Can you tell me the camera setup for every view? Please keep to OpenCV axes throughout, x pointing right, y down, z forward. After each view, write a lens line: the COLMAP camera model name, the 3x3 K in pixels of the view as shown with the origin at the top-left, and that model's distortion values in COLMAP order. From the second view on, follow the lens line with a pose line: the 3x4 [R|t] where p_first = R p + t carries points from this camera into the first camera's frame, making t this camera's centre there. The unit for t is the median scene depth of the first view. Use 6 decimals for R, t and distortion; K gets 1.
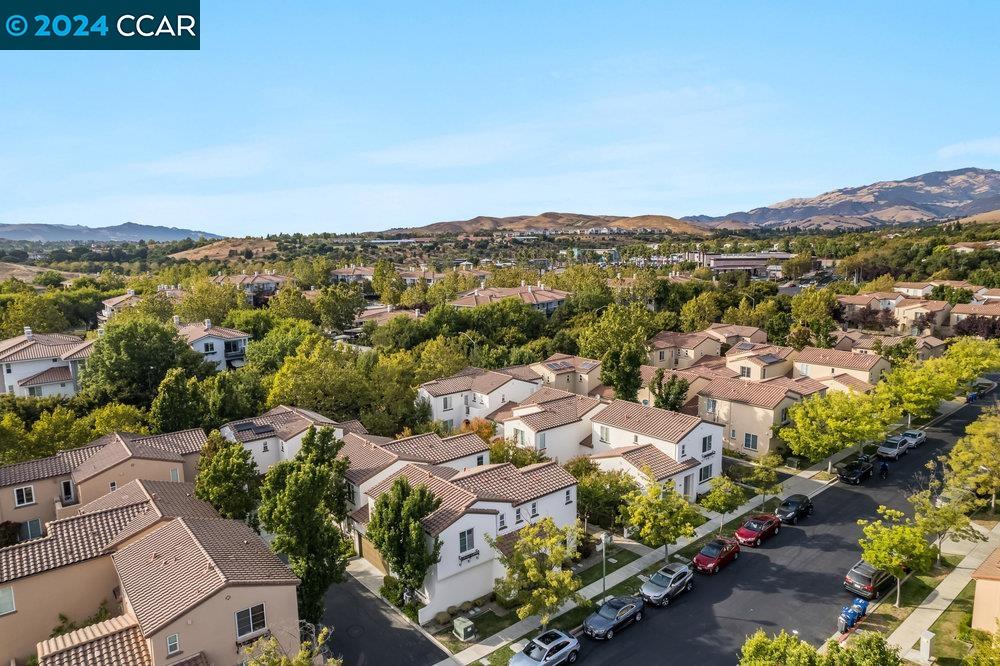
lens RADIAL K [[646.3, 0, 500.0], [0, 646.3, 333.0], [0, 0, 1]] dist [-0.097201, 0.090207]
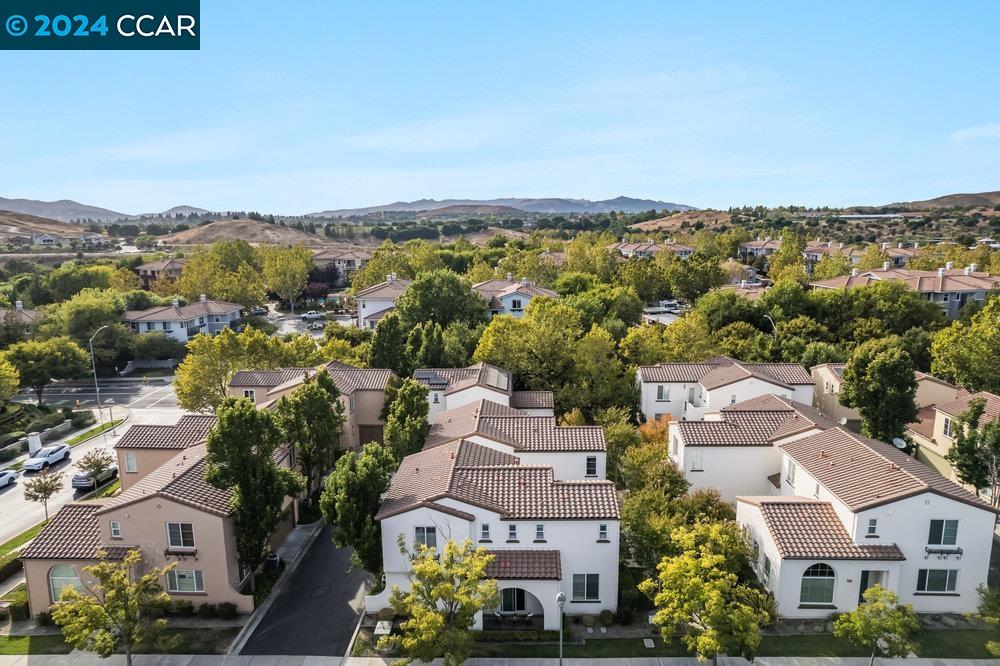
lens RADIAL K [[646.3, 0, 500.0], [0, 646.3, 333.0], [0, 0, 1]] dist [-0.097201, 0.090207]
pose [[0.746974, 0.120248, -0.653888, 0.240365], [-0.095220, 0.992718, 0.073782, -0.006686], [0.657999, 0.007149, 0.752985, 0.193103]]
